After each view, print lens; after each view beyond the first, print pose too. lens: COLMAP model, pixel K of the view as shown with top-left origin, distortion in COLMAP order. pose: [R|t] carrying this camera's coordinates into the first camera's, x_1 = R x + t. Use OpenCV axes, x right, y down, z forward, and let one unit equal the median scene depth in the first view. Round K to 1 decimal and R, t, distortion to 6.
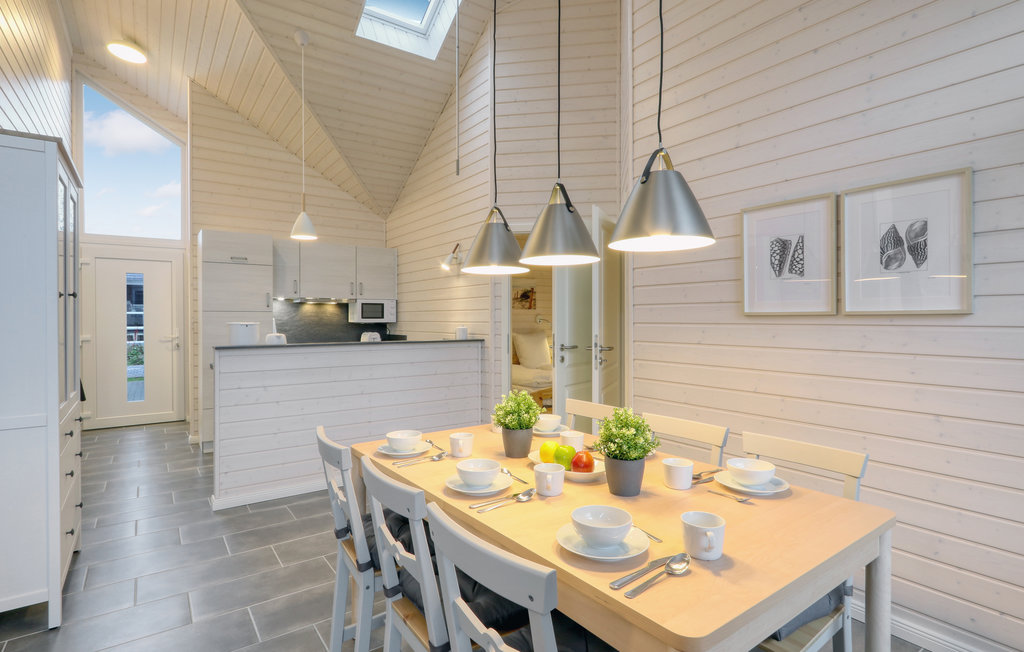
lens RADIAL K [[512.9, 0, 510.8], [0, 512.9, 328.5], [0, 0, 1]] dist [-0.014209, 0.002503]
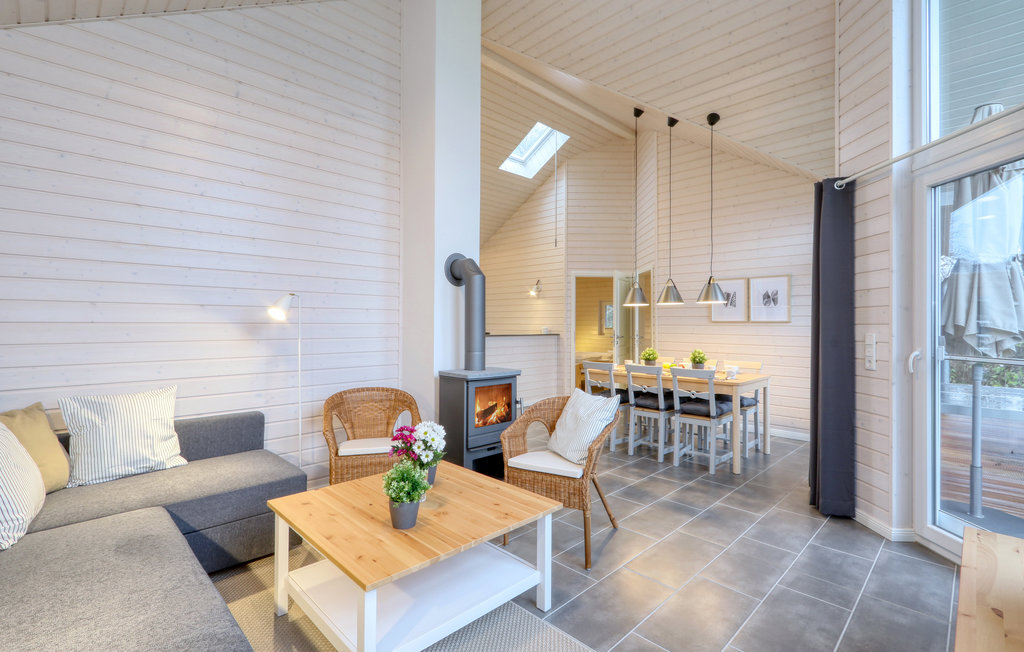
lens RADIAL K [[465.4, 0, 512.2], [0, 465.4, 323.8], [0, 0, 1]] dist [0.004614, -0.001612]
pose [[0.986823, 0.003597, 0.161761, -0.456341], [-0.001041, 0.999873, -0.015884, 0.010919], [-0.161798, 0.015507, 0.986702, -0.567669]]
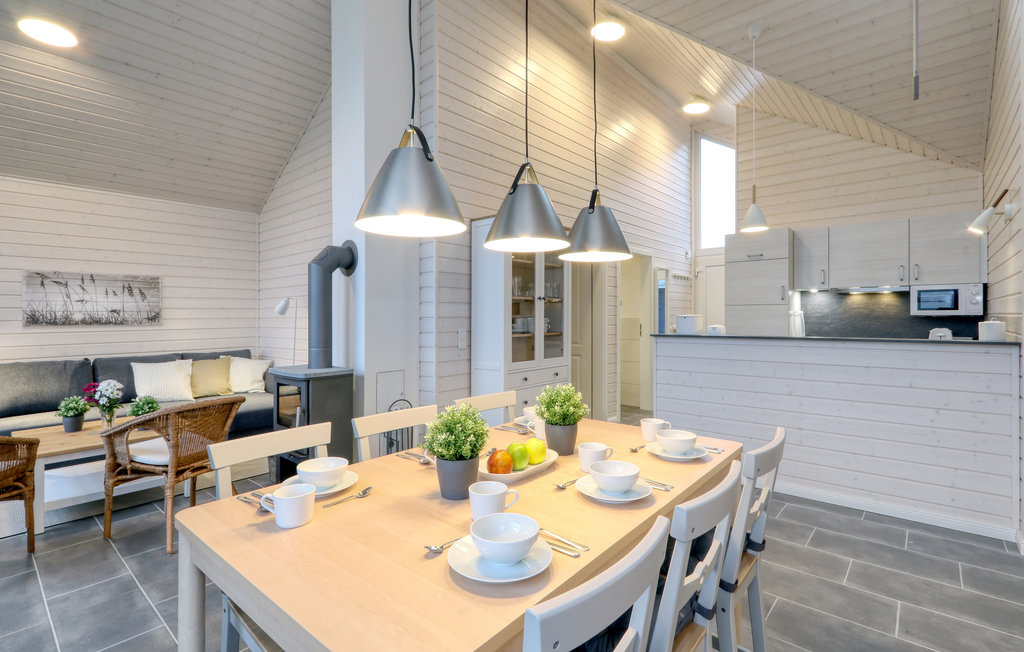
lens RADIAL K [[465.4, 0, 491.9], [0, 465.4, 312.6], [0, 0, 1]] dist [0.004614, -0.001612]
pose [[0.212978, -0.007757, -0.977026, 0.323493], [-0.012106, 0.999871, -0.010577, -0.000246], [0.976982, 0.014081, 0.212857, 0.268390]]
